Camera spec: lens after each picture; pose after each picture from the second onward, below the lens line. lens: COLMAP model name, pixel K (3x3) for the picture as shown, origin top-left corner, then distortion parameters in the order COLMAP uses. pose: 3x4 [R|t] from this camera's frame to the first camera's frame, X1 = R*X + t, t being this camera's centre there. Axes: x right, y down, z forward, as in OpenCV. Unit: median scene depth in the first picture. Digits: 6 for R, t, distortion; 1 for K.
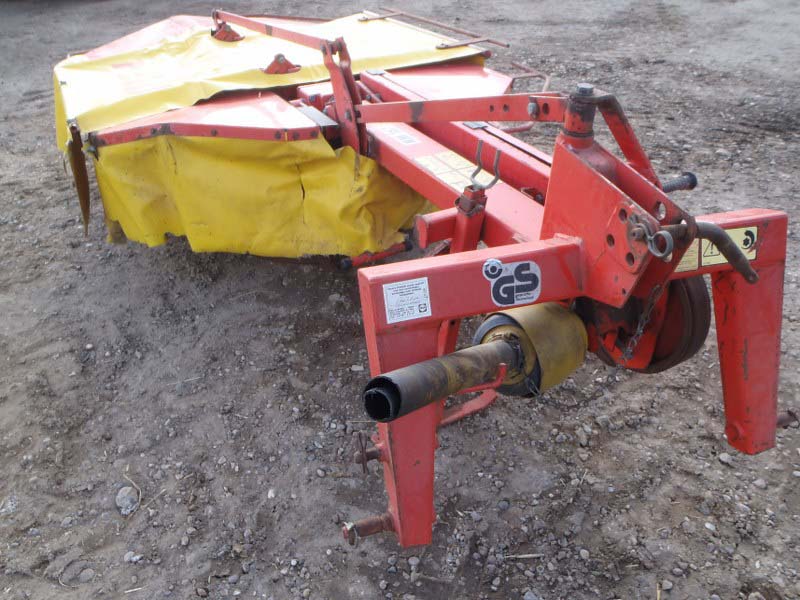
lens RADIAL K [[648.7, 0, 399.1], [0, 648.7, 299.5], [0, 0, 1]] dist [-0.017146, -0.001735]
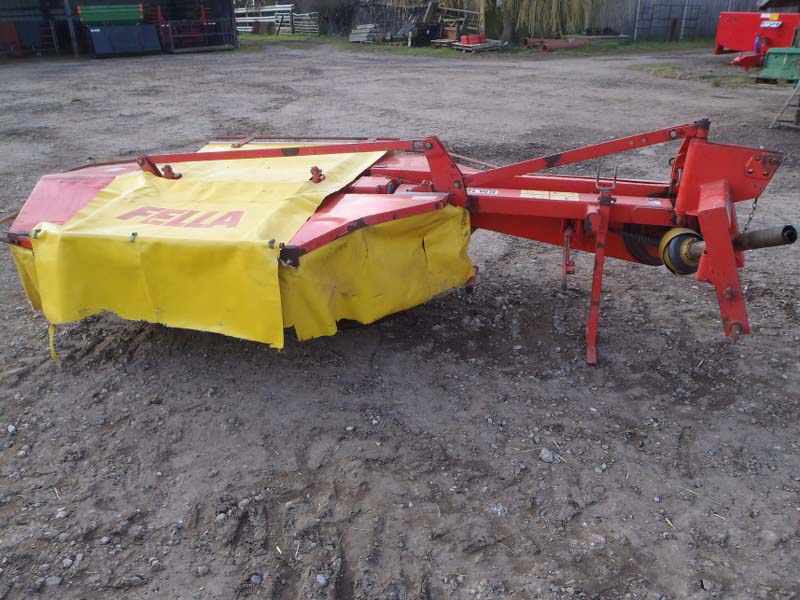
lens RADIAL K [[648.7, 0, 399.8], [0, 648.7, 301.2], [0, 0, 1]] dist [-0.017146, -0.001735]
pose [[0.668465, -0.307558, 0.677173, -1.237092], [0.418861, 0.908050, -0.001058, -0.098617], [-0.614581, 0.284349, 0.735823, 0.086173]]
